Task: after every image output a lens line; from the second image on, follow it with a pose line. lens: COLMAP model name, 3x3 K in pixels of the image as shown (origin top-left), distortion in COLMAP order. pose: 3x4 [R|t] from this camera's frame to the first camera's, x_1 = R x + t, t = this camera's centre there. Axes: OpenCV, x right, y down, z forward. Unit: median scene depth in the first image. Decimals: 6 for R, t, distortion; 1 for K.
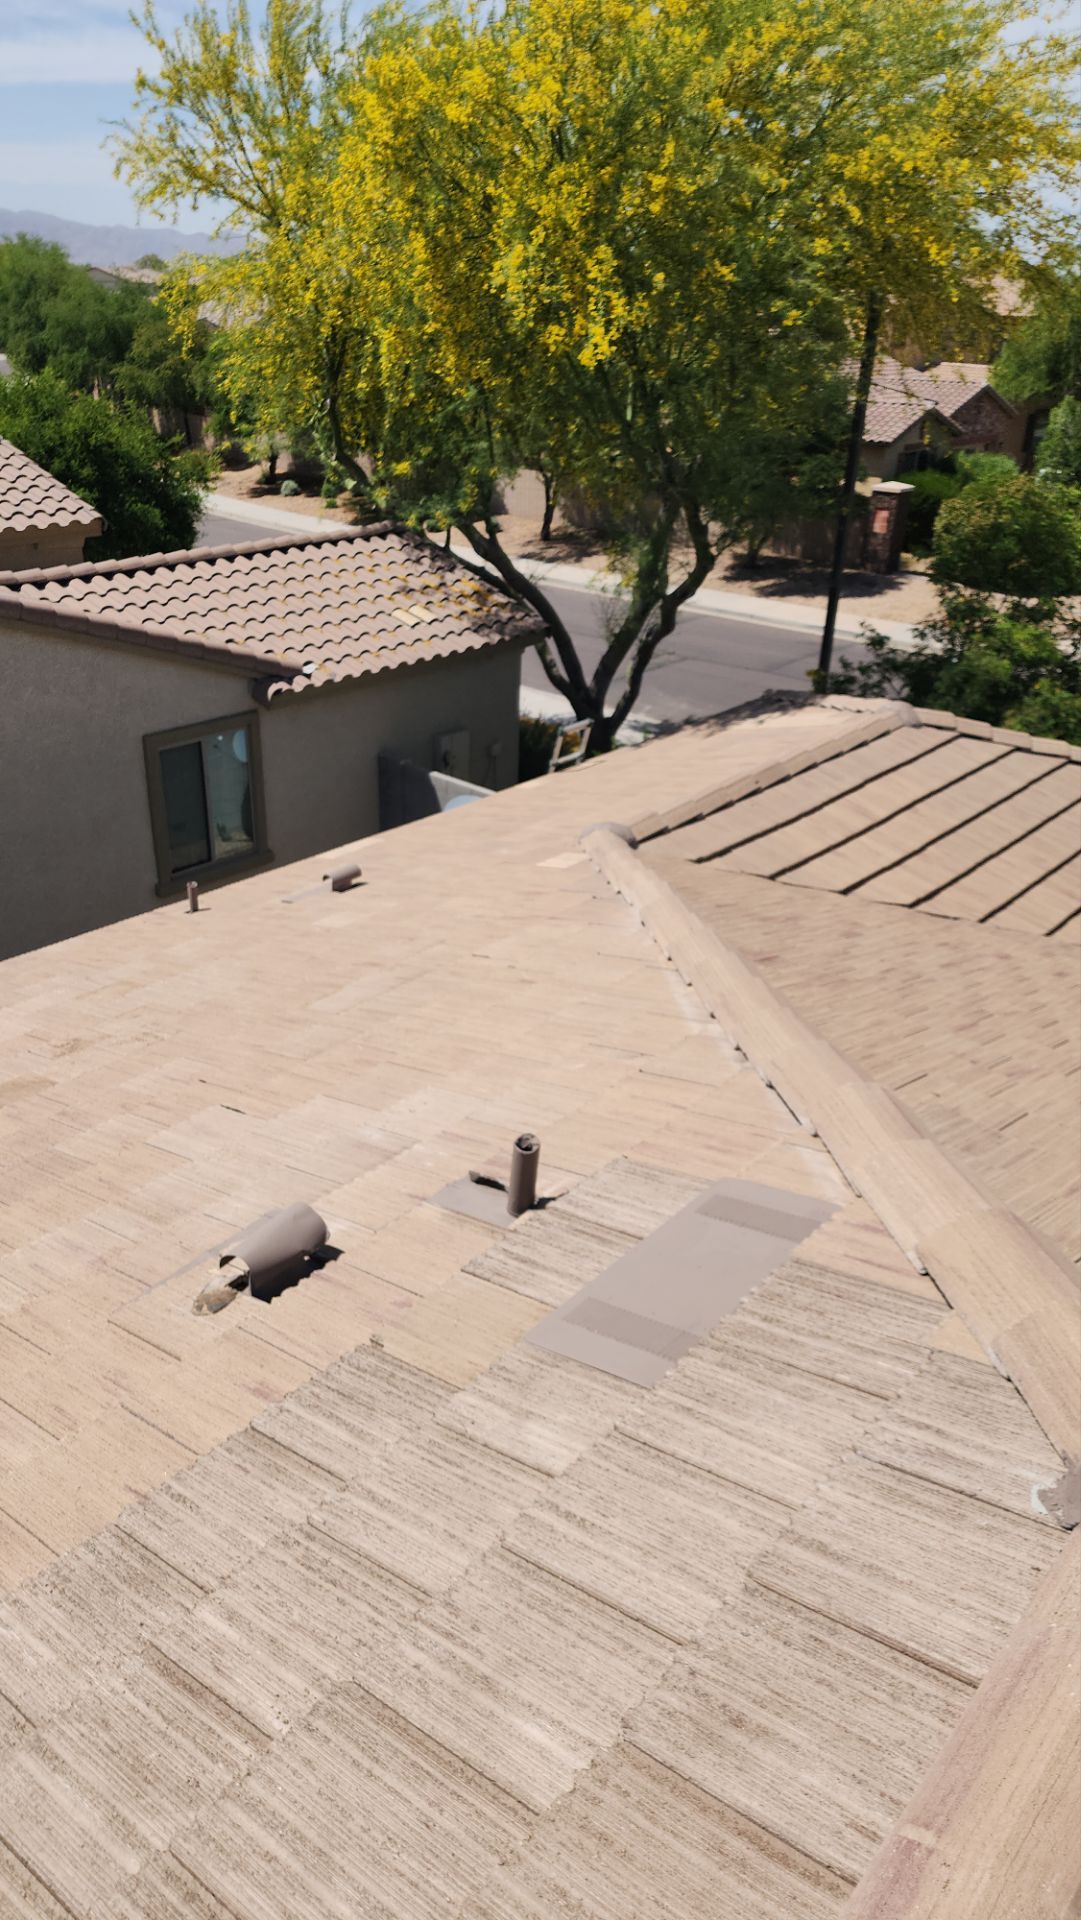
lens RADIAL K [[1368.6, 0, 538.0], [0, 1368.6, 1035.6], [0, 0, 1]] dist [0.102013, -0.098318]
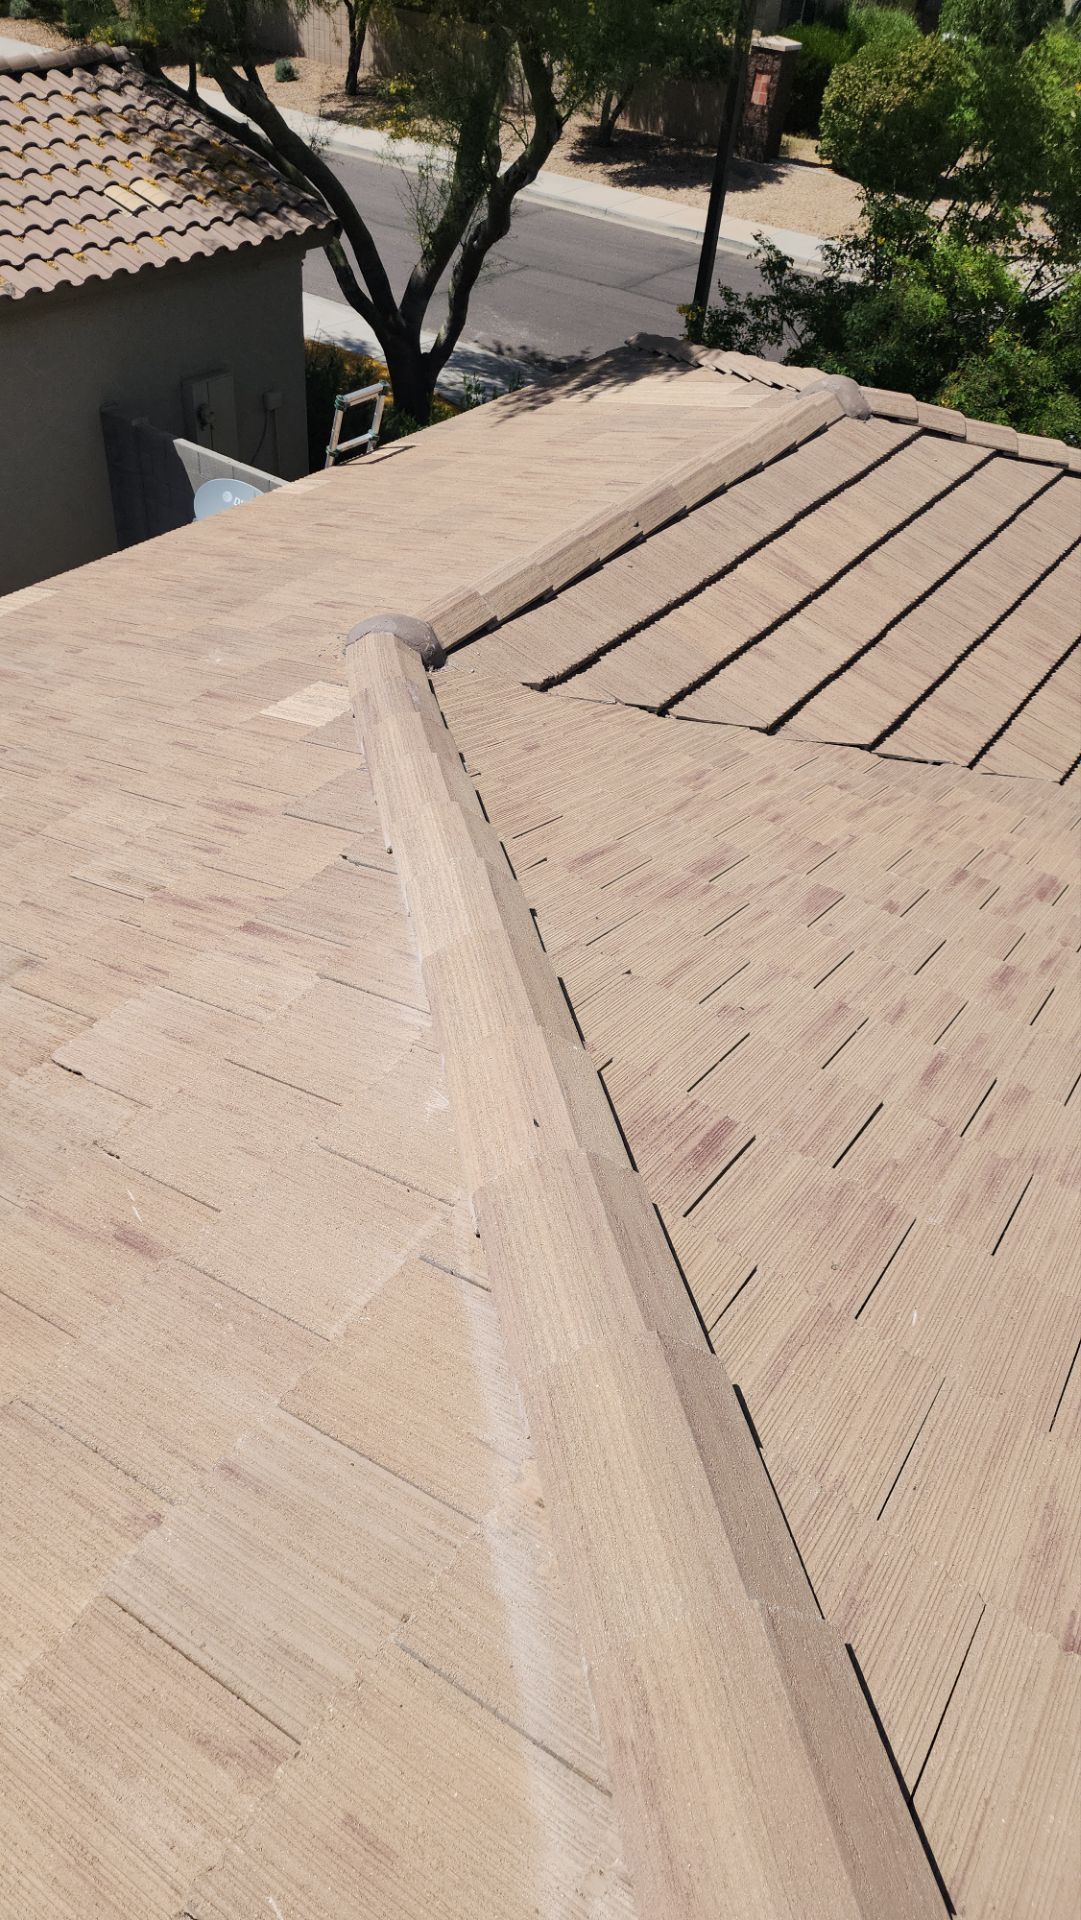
lens RADIAL K [[1368.6, 0, 538.0], [0, 1368.6, 1035.6], [0, 0, 1]] dist [0.102013, -0.098318]
pose [[0.993473, -0.028136, 0.110546, 0.019822], [0.000807, 0.970813, 0.239836, -0.057706], [-0.114068, -0.238181, 0.964499, 0.178716]]
